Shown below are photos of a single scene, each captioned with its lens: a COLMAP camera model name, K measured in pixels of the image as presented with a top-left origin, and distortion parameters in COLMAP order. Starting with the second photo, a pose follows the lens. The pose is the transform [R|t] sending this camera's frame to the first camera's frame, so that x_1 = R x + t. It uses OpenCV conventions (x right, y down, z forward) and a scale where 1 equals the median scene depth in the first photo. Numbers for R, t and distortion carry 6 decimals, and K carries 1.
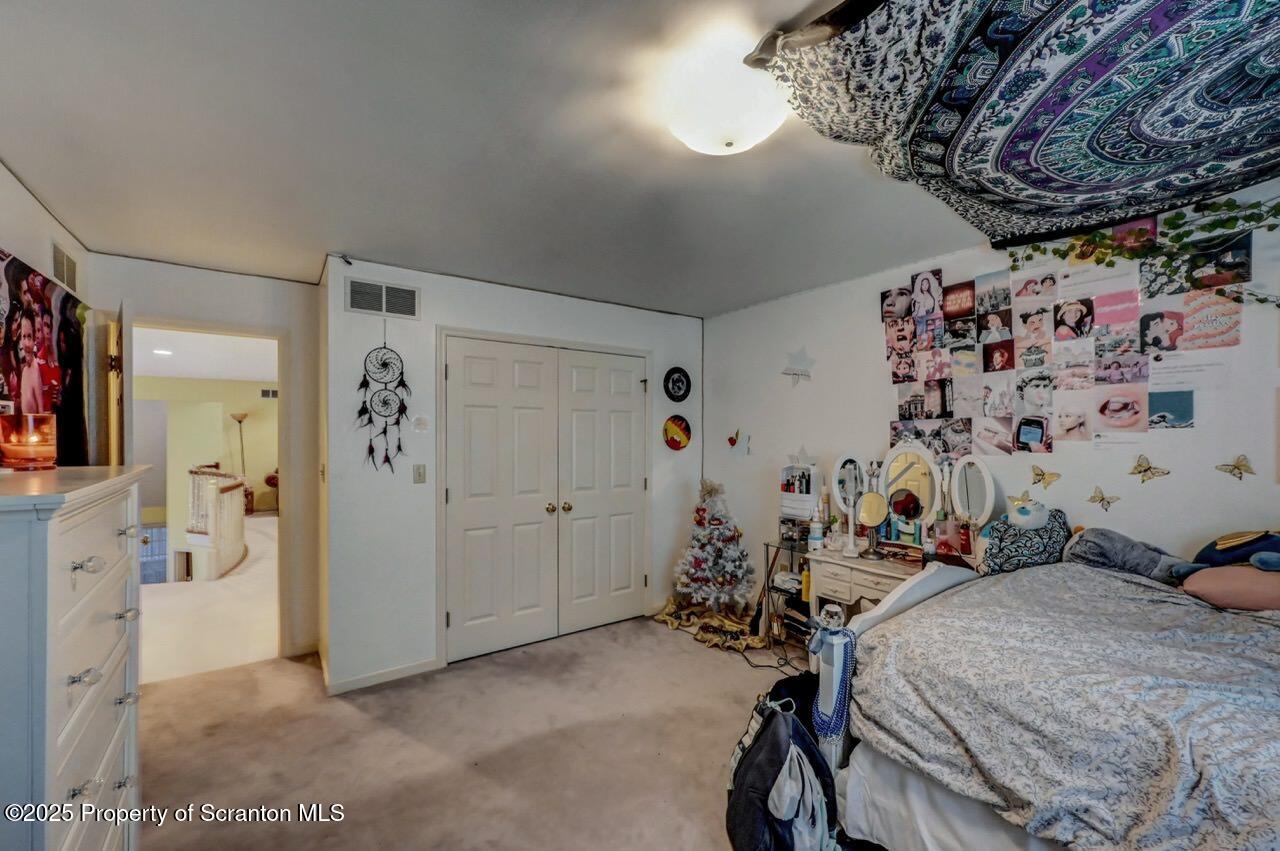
lens RADIAL K [[508.2, 0, 644.5], [0, 508.2, 434.0], [0, 0, 1]] dist [0.000269, 0.000118]
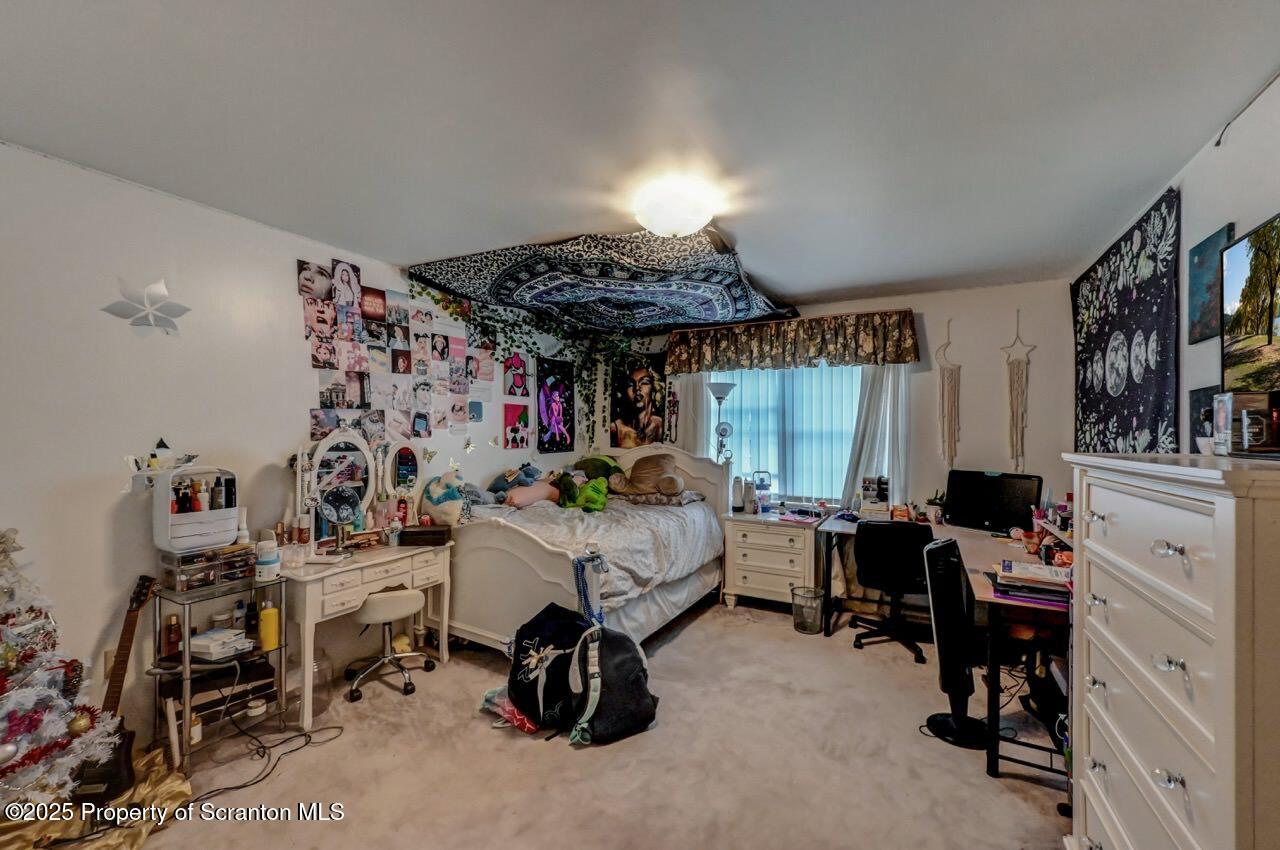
lens RADIAL K [[508.2, 0, 643.6], [0, 508.2, 427.6], [0, 0, 1]] dist [0.000269, 0.000118]
pose [[-0.421760, 0.002085, 0.906705, -0.656407], [-0.007102, 0.999959, -0.005602, 0.011056], [-0.906680, -0.008802, -0.421728, 0.943688]]
